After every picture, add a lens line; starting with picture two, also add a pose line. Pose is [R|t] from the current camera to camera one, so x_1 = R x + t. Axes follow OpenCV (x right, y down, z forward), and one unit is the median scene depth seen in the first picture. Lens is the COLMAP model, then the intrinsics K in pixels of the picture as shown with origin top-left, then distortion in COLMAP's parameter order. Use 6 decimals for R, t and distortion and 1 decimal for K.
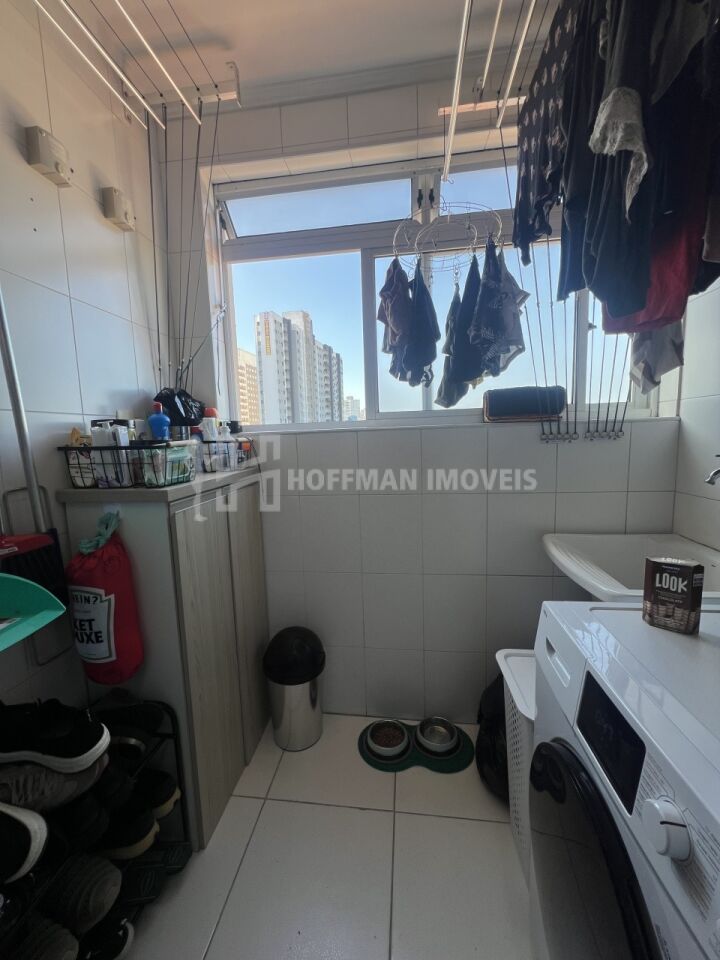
lens RADIAL K [[384.2, 0, 359.3], [0, 384.2, 480.1], [0, 0, 1]] dist [-0.008305, 0.000629]
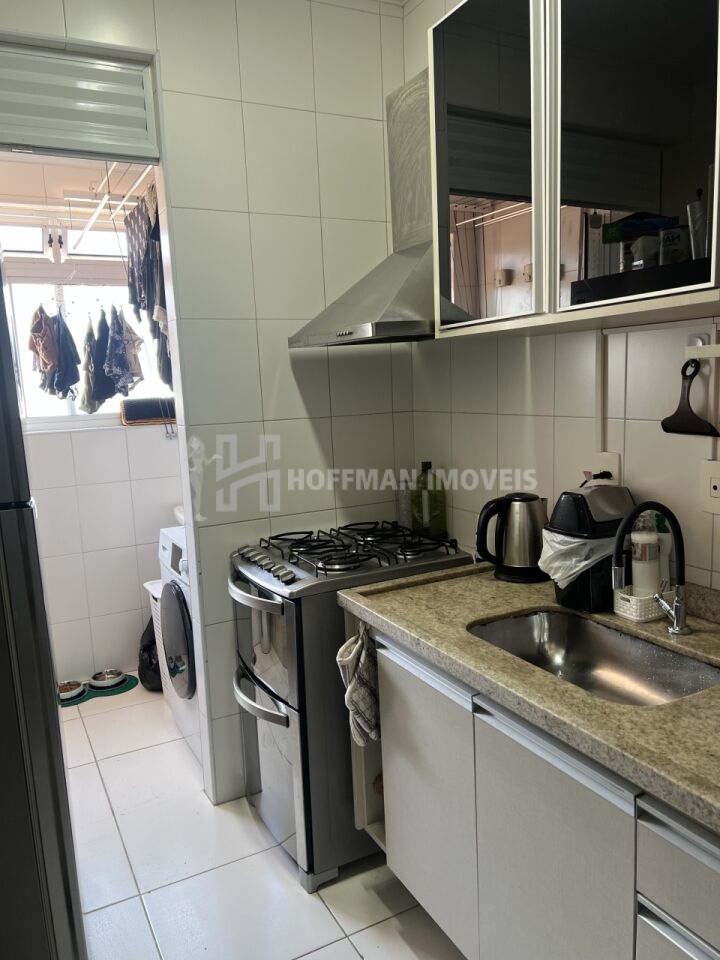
lens RADIAL K [[716.5, 0, 360.9], [0, 716.5, 482.9], [0, 0, 1]] dist [0.039073, -0.047422]
pose [[0.818103, -0.081308, 0.569295, -0.434753], [0.089586, 0.995888, 0.013495, 0.085390], [-0.568051, 0.039960, 0.822023, -1.524007]]
